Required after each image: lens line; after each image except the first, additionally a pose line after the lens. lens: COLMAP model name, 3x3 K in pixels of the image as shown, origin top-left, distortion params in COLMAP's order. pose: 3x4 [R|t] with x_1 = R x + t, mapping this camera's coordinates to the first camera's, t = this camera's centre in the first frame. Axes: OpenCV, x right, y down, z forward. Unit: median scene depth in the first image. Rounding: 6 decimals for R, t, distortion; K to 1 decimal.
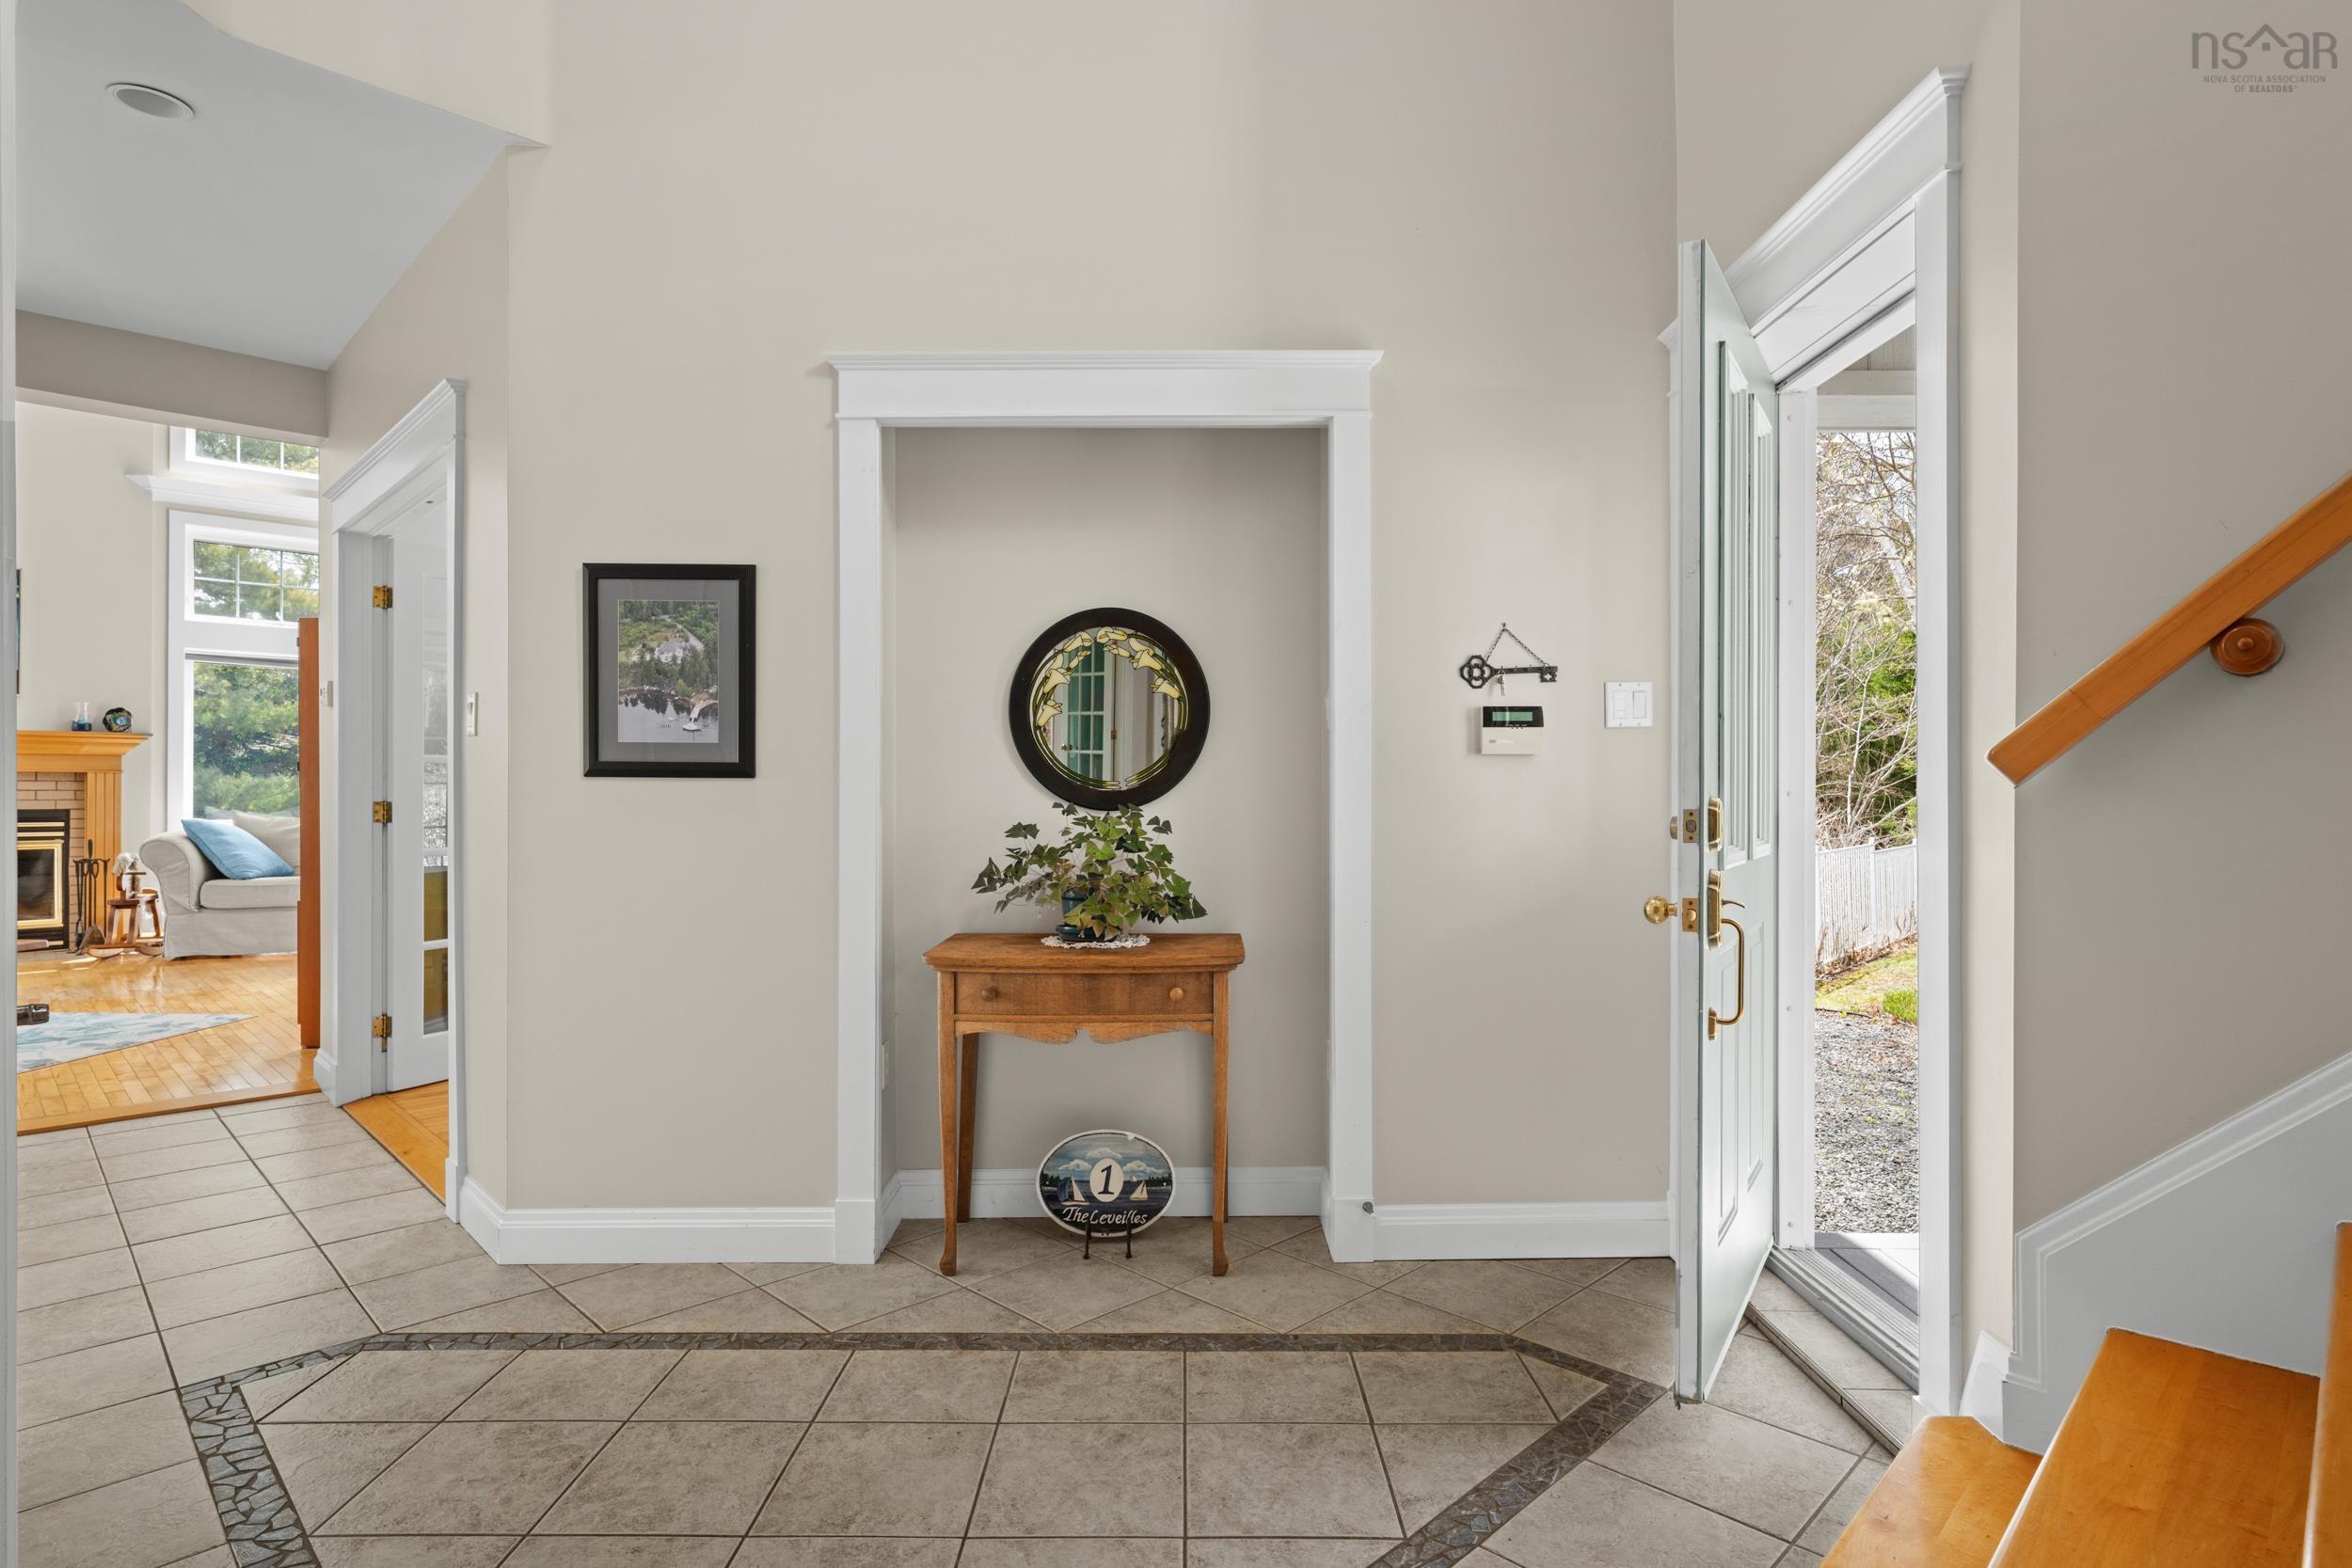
lens RADIAL K [[1202.4, 0, 1183.6], [0, 1202.4, 790.4], [0, 0, 1]] dist [-0.001886, 0.000708]
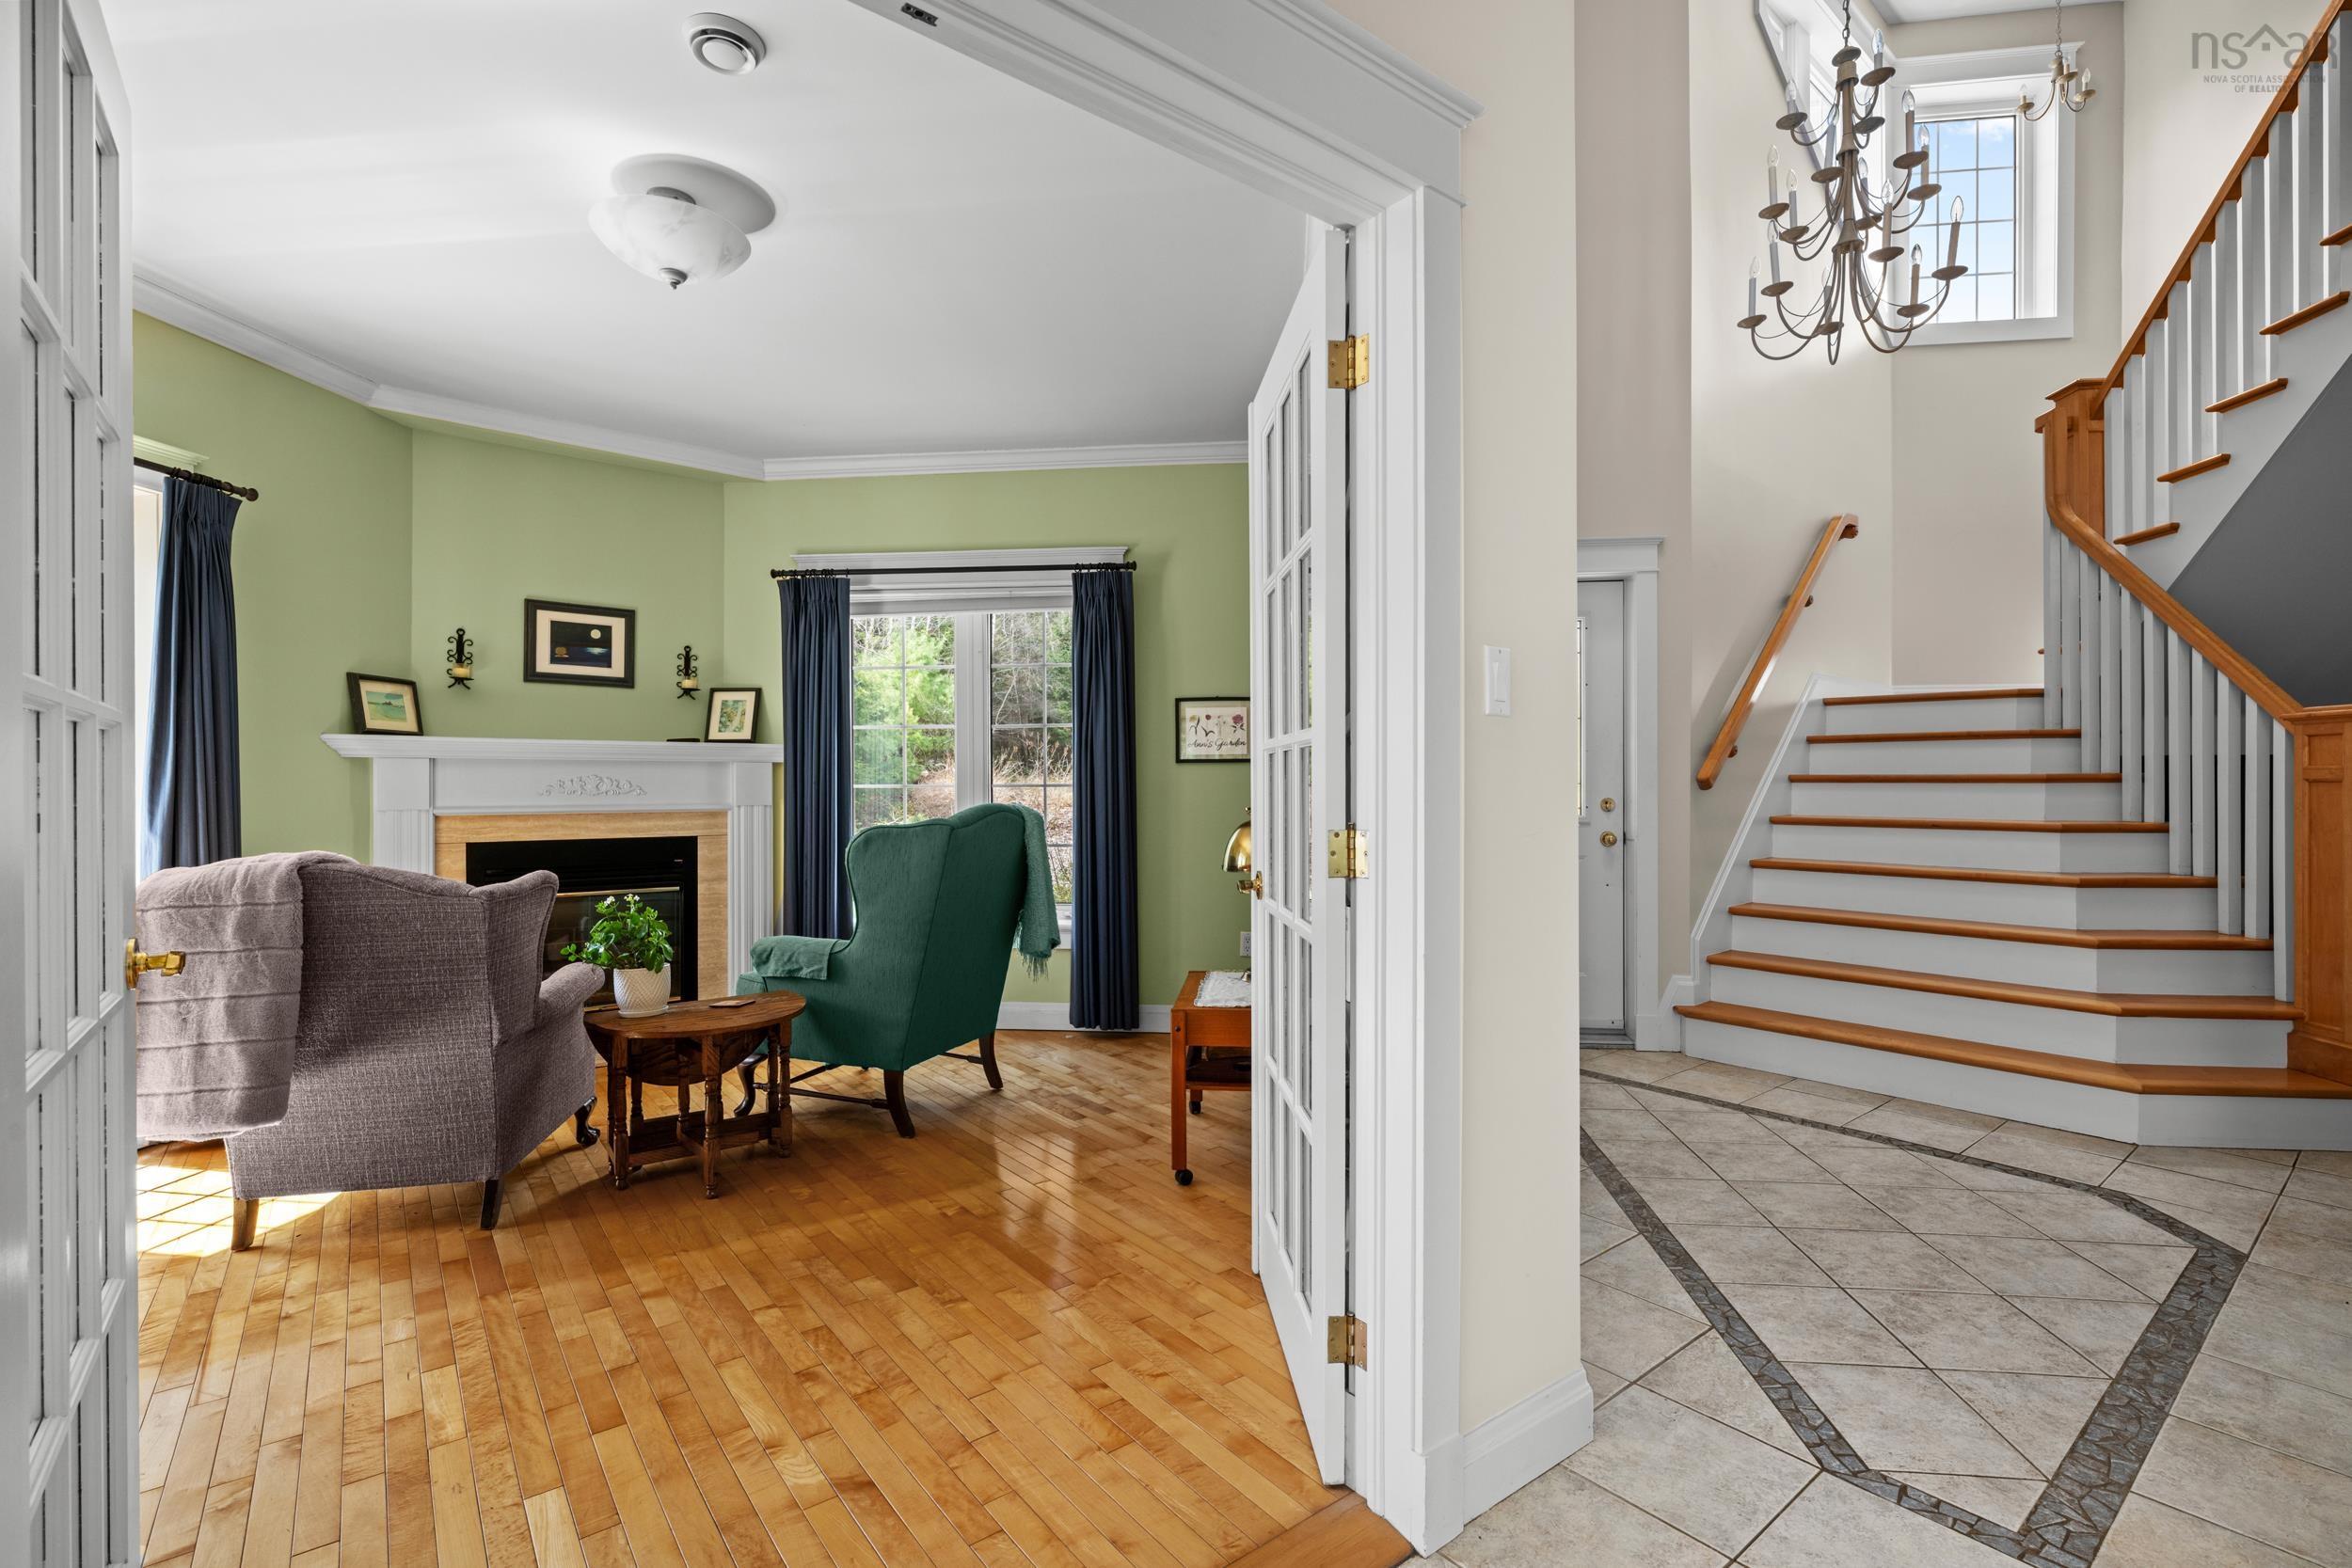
lens RADIAL K [[1052.4, 0, 1162.7], [0, 1052.4, 782.2], [0, 0, 1]] dist [0.002817, 0.000129]
pose [[0.120201, -0.000541, 0.992749, -1.485067], [-0.000152, 1.000000, 0.000563, -0.013322], [-0.992750, -0.000219, 0.120200, 1.411333]]
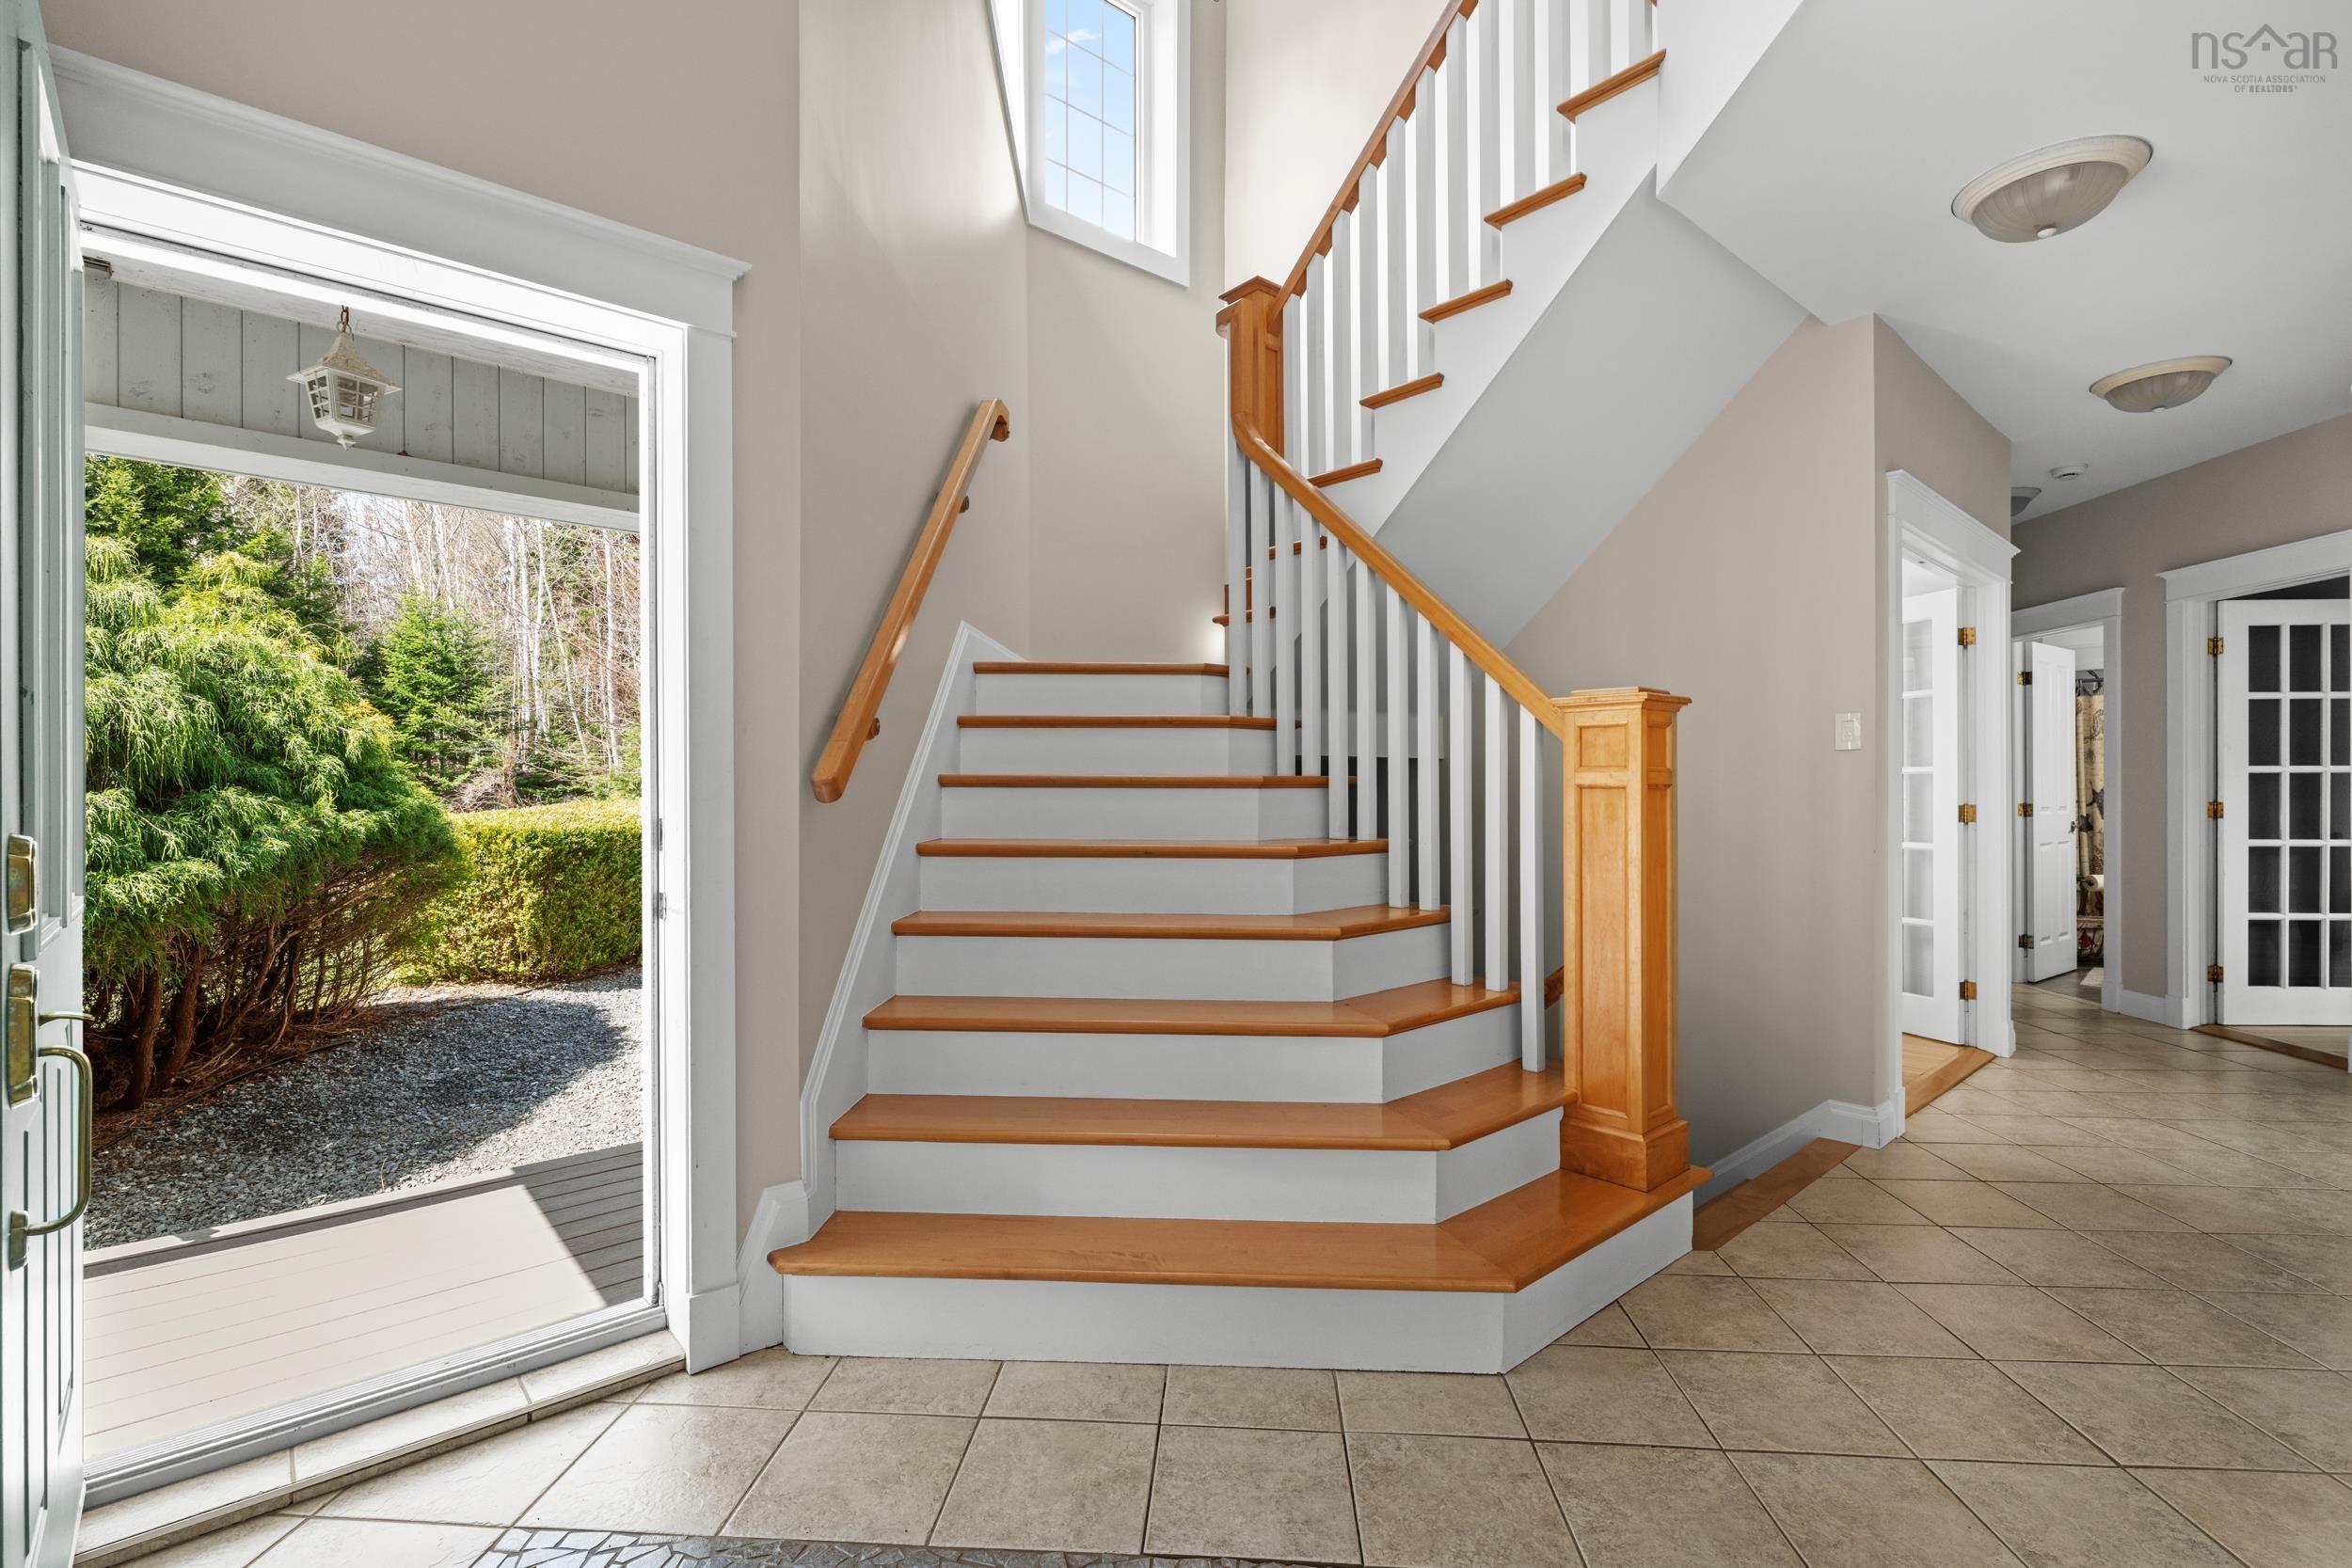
lens RADIAL K [[1052.4, 0, 1165.8], [0, 1052.4, 785.7], [0, 0, 1]] dist [0.002817, 0.000129]
pose [[-0.663291, -0.002276, 0.748358, -0.397368], [-0.004933, 0.999987, -0.001331, -0.011395], [-0.748345, -0.004574, -0.663294, 1.077026]]
